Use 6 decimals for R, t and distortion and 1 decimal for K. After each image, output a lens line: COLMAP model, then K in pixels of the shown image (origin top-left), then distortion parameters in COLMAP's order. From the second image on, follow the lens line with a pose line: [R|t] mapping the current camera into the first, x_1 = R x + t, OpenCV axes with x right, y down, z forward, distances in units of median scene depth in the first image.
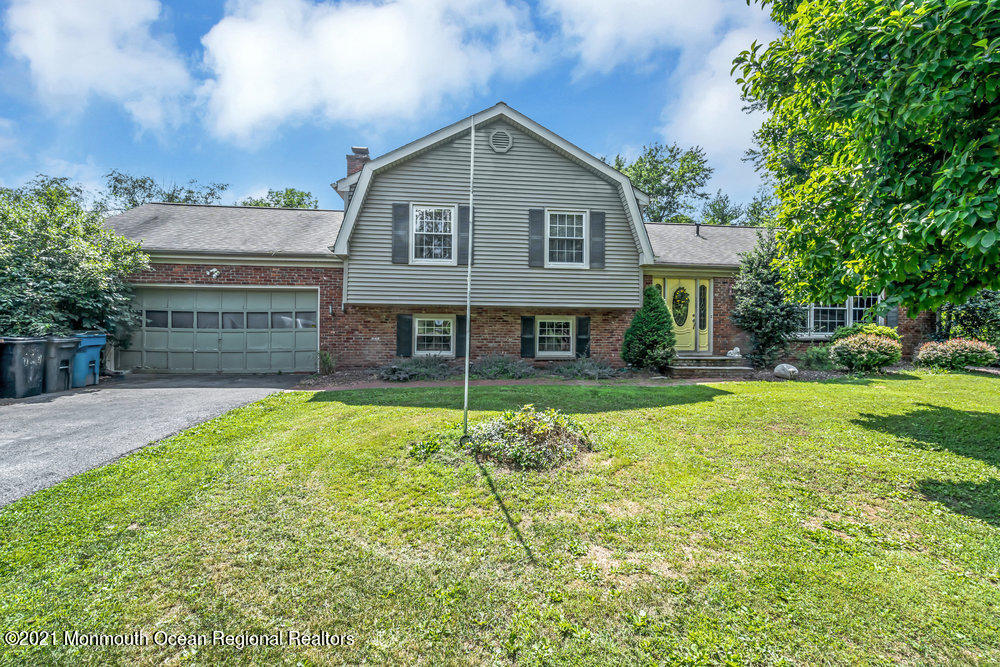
lens RADIAL K [[451.9, 0, 500.0], [0, 451.9, 333.5], [0, 0, 1]] dist [-0.002456, 0.000616]
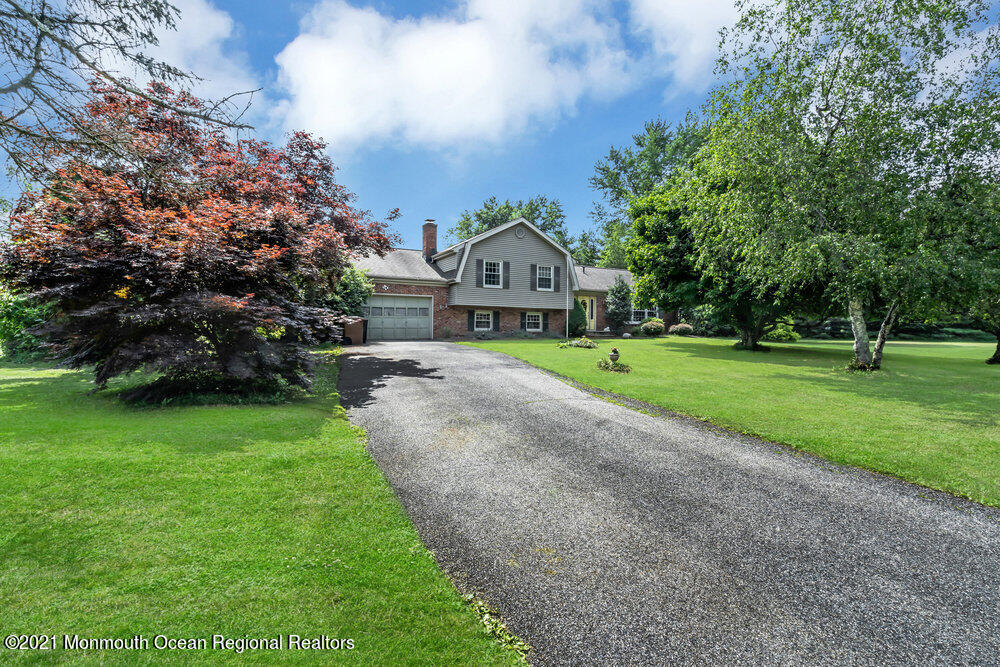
lens RADIAL K [[451.9, 0, 500.0], [0, 451.9, 333.5], [0, 0, 1]] dist [-0.002456, 0.000616]
pose [[0.933639, -0.000237, 0.358215, -0.857533], [-0.006140, 0.999842, 0.016664, 0.030123], [-0.358163, -0.017758, 0.933490, -1.011926]]
